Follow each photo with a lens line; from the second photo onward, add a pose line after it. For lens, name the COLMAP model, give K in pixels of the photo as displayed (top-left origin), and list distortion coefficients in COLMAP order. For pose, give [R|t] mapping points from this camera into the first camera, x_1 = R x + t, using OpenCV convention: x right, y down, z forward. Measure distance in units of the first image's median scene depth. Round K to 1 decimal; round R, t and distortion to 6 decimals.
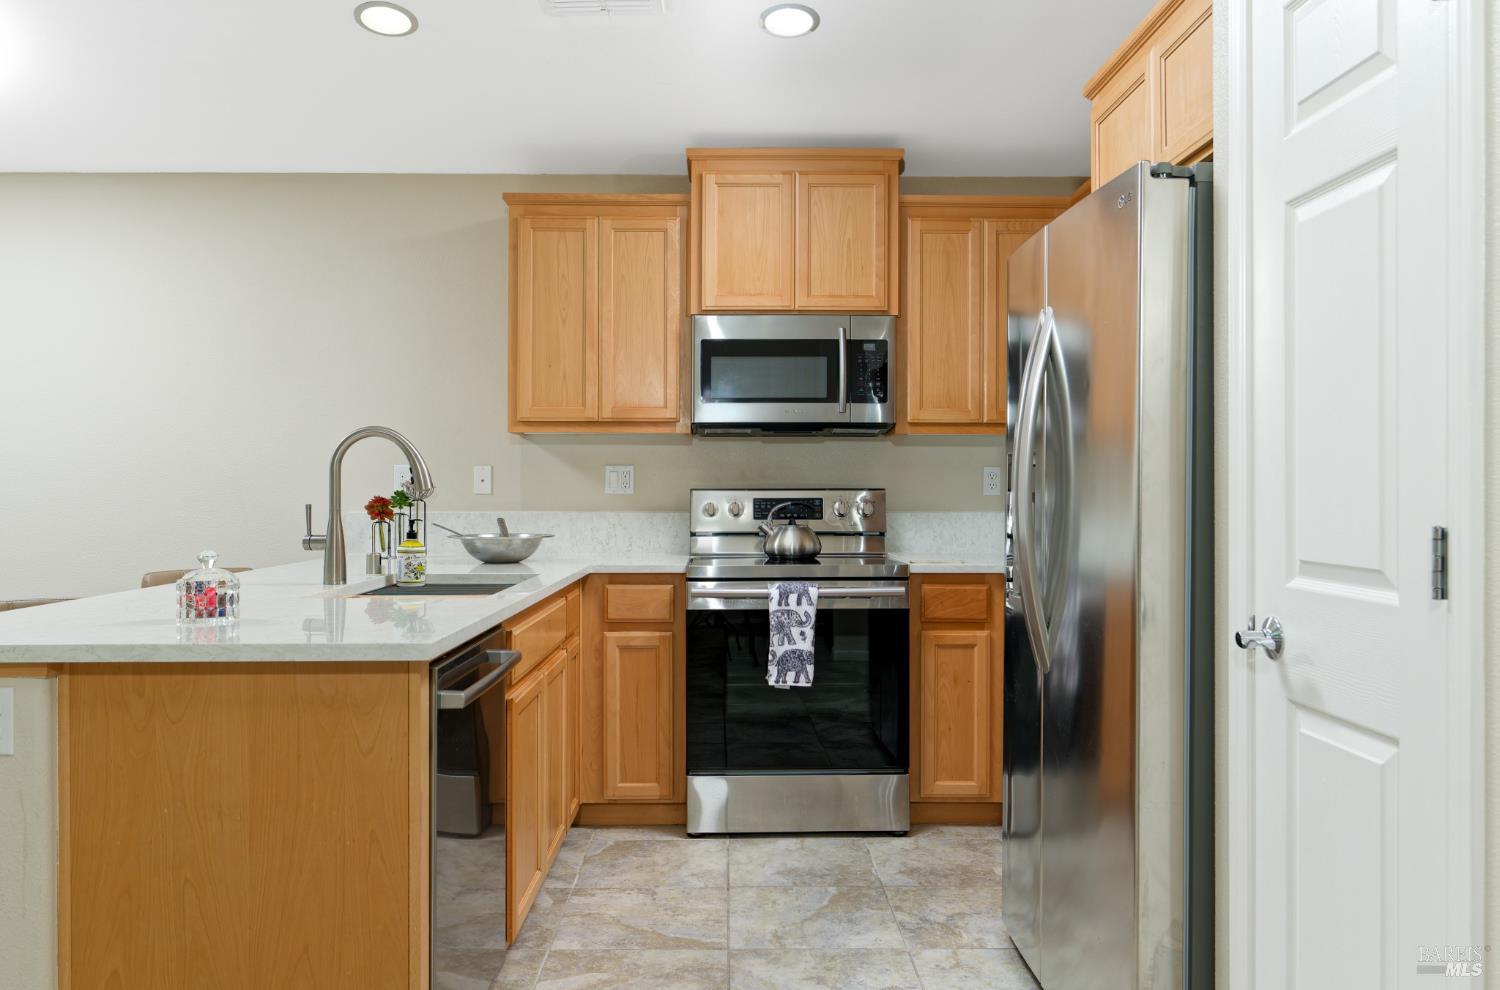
lens RADIAL K [[1156.2, 0, 743.4], [0, 1156.2, 488.3], [0, 0, 1]] dist [0.008606, 0.002611]
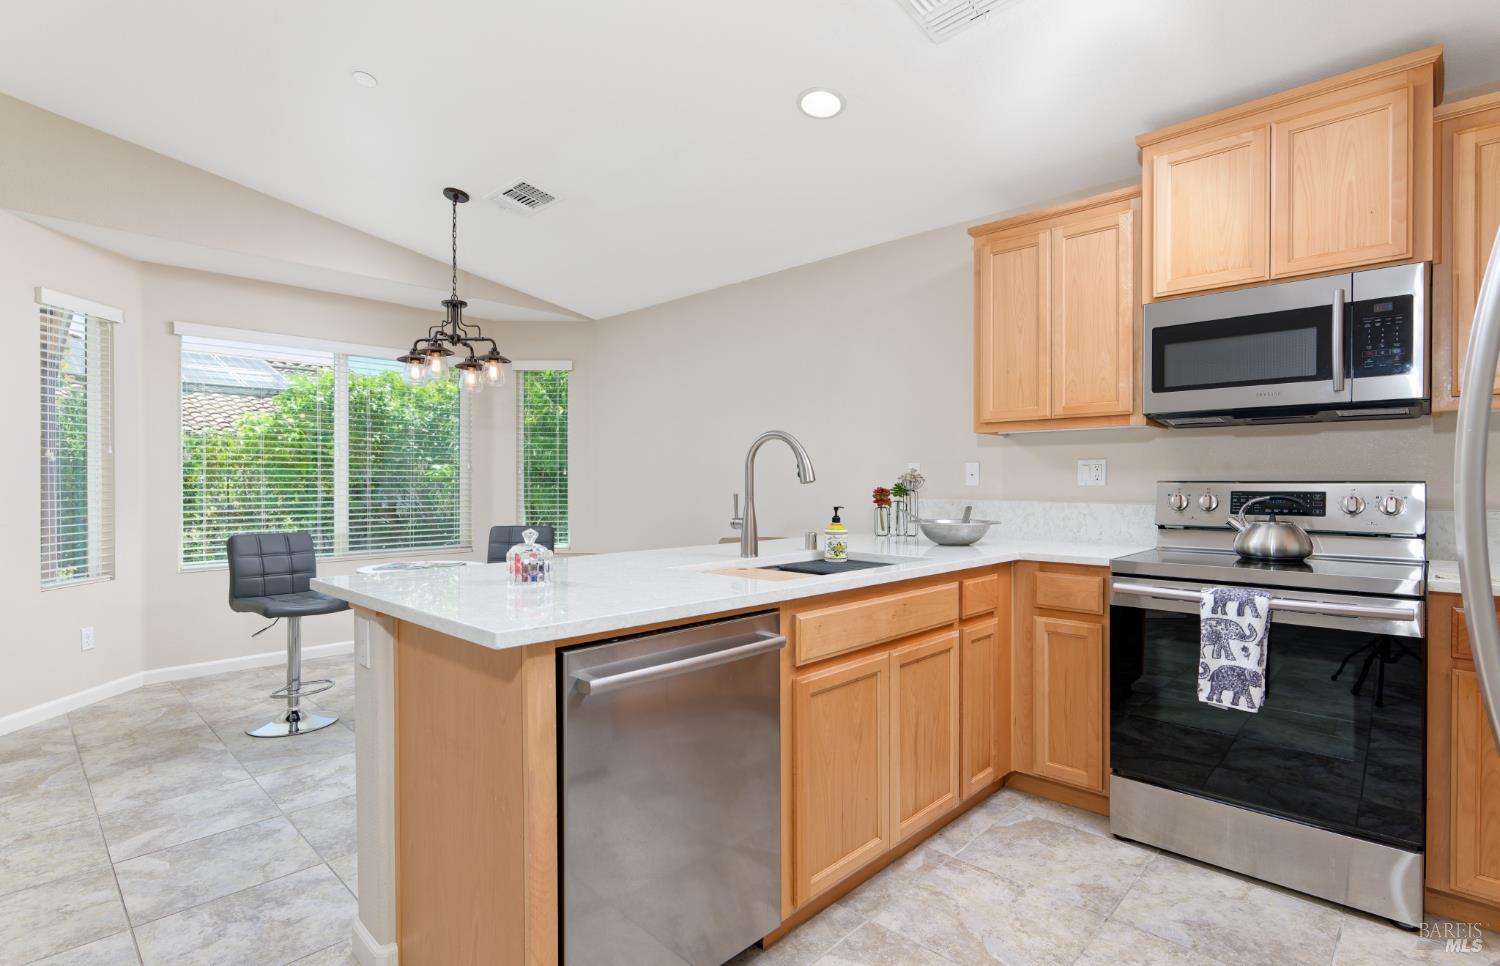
lens RADIAL K [[729.5, 0, 745.9], [0, 729.5, 485.6], [0, 0, 1]] dist [0.005733, 0.001118]
pose [[0.712019, 0.003477, -0.702152, 0.161856], [0.000649, 0.999984, 0.005609, 0.000429], [0.702160, -0.004449, 0.712005, 0.335789]]
